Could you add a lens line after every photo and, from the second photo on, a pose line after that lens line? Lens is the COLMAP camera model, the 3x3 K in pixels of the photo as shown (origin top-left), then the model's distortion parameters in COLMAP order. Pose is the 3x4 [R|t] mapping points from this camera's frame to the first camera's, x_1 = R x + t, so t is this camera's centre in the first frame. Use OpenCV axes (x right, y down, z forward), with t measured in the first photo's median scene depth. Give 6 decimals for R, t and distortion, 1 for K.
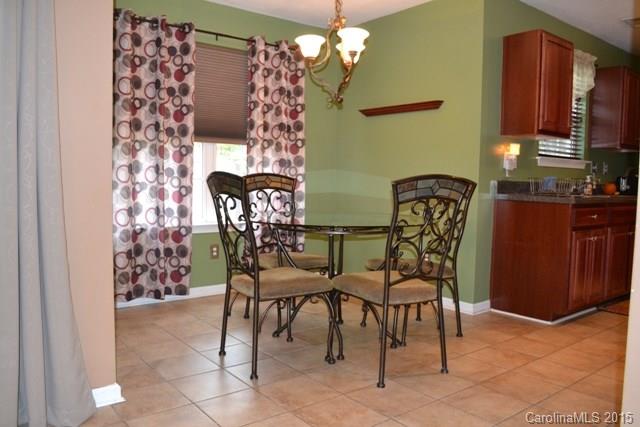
lens RADIAL K [[498.2, 0, 322.4], [0, 498.2, 214.7], [0, 0, 1]] dist [-0.038630, -0.004797]
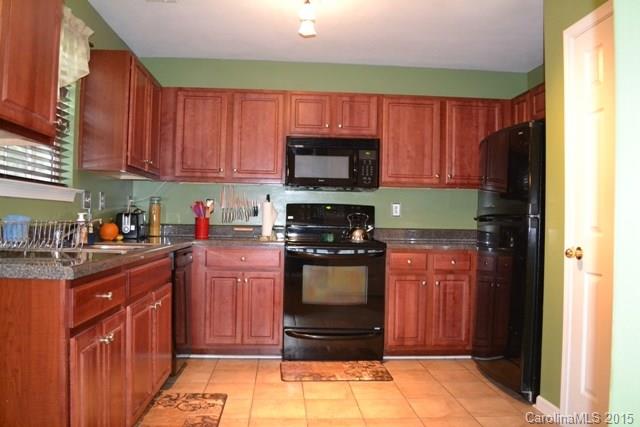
lens RADIAL K [[498.2, 0, 322.9], [0, 498.2, 215.5], [0, 0, 1]] dist [-0.038630, -0.004797]
pose [[0.548778, 0.005950, 0.835947, 0.180853], [0.039647, 0.998664, -0.033135, -0.041998], [-0.835028, 0.051327, 0.547809, 0.391719]]
